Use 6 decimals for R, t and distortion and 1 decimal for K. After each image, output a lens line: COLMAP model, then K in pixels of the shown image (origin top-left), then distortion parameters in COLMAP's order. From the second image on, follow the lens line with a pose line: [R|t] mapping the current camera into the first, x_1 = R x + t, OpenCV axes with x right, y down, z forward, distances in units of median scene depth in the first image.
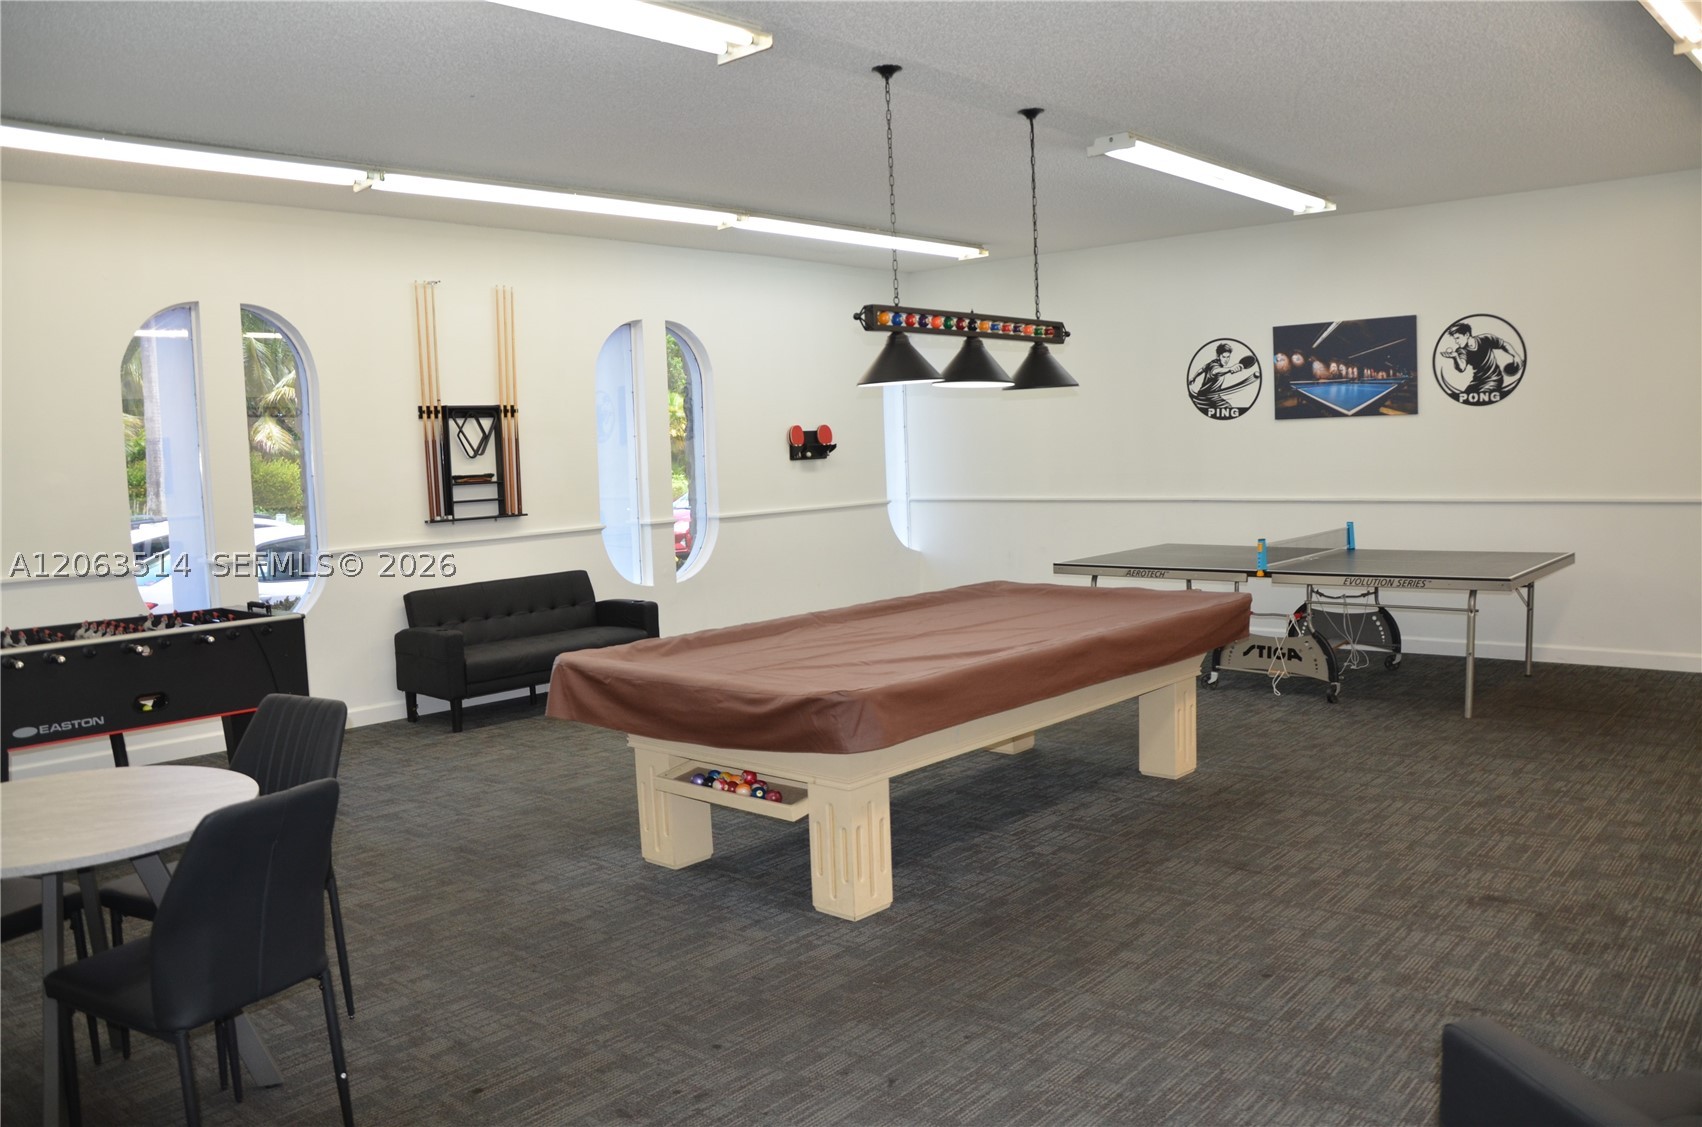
lens RADIAL K [[1355.6, 0, 850.7], [0, 1355.6, 579.5], [0, 0, 1]] dist [-0.126090, 0.077634]
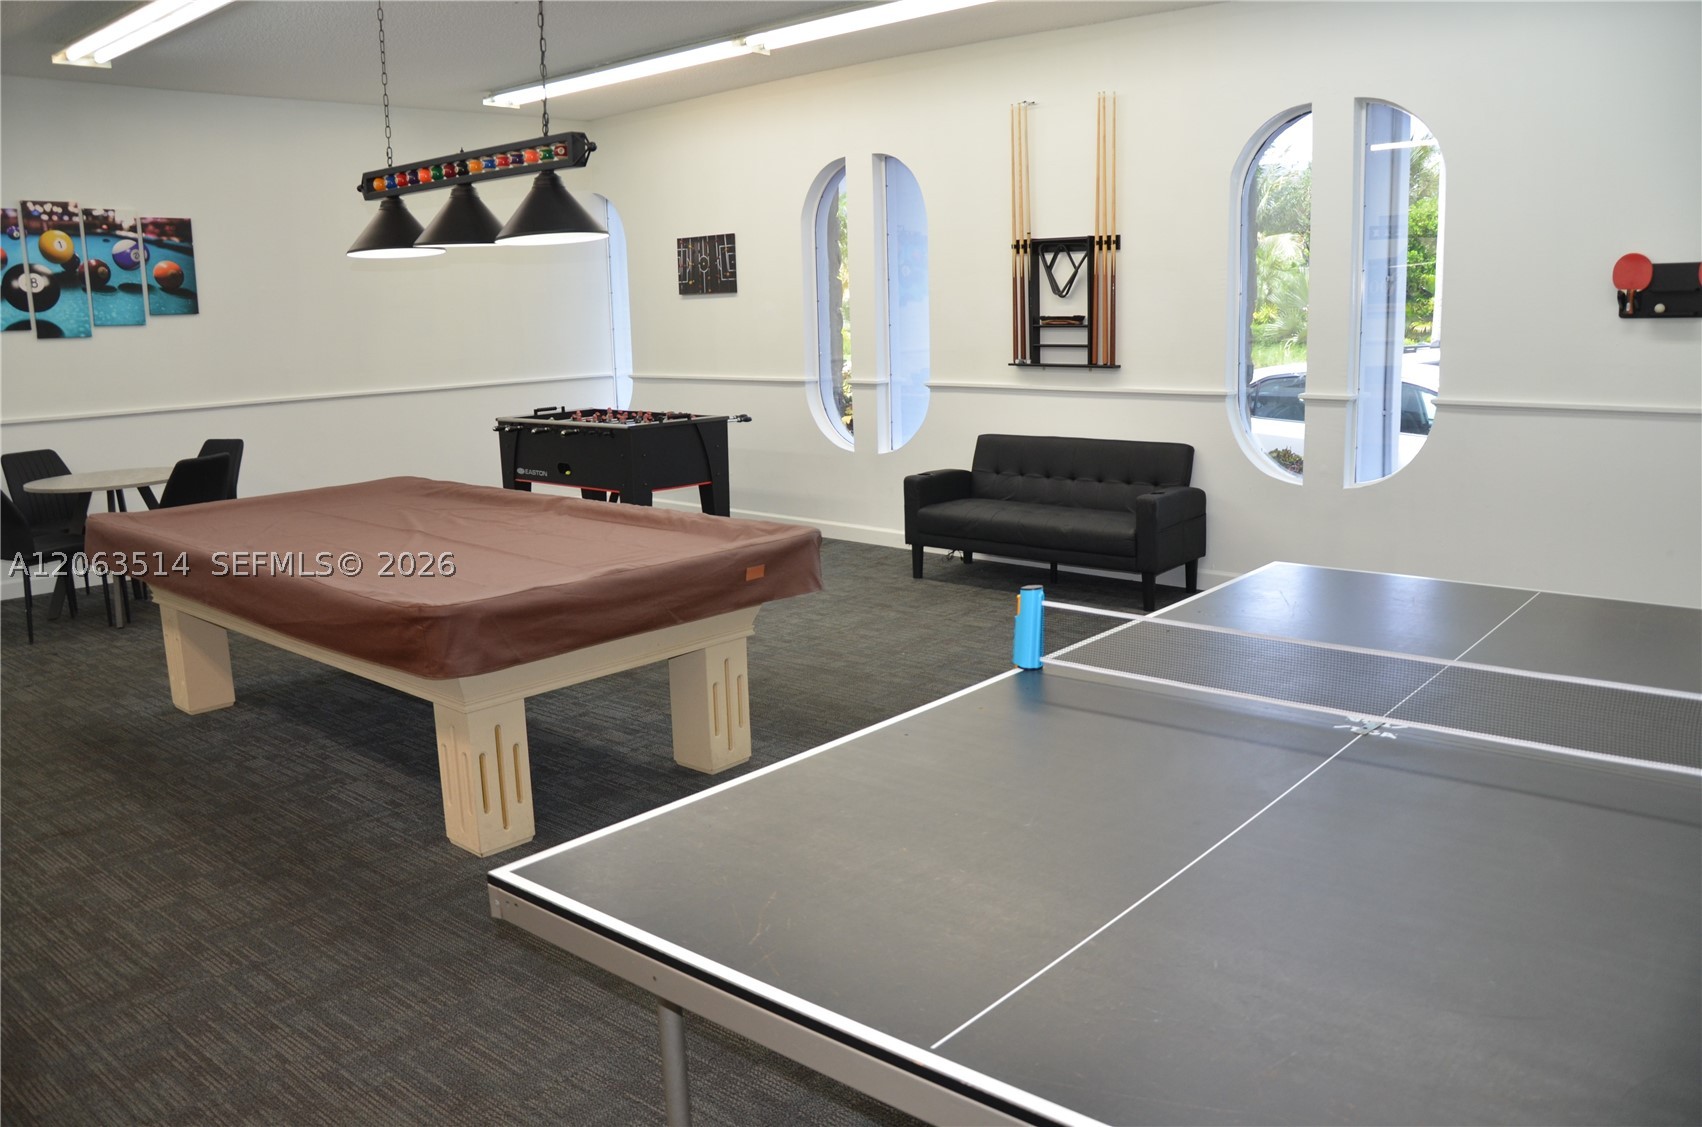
lens RADIAL K [[1355.6, 0, 862.9], [0, 1355.6, 557.4], [0, 0, 1]] dist [-0.126090, 0.077634]
pose [[-0.026337, 0.220176, -0.975105, 0.812585], [-0.073222, 0.972398, 0.221542, -0.143139], [0.996968, 0.077234, -0.009488, 1.147638]]
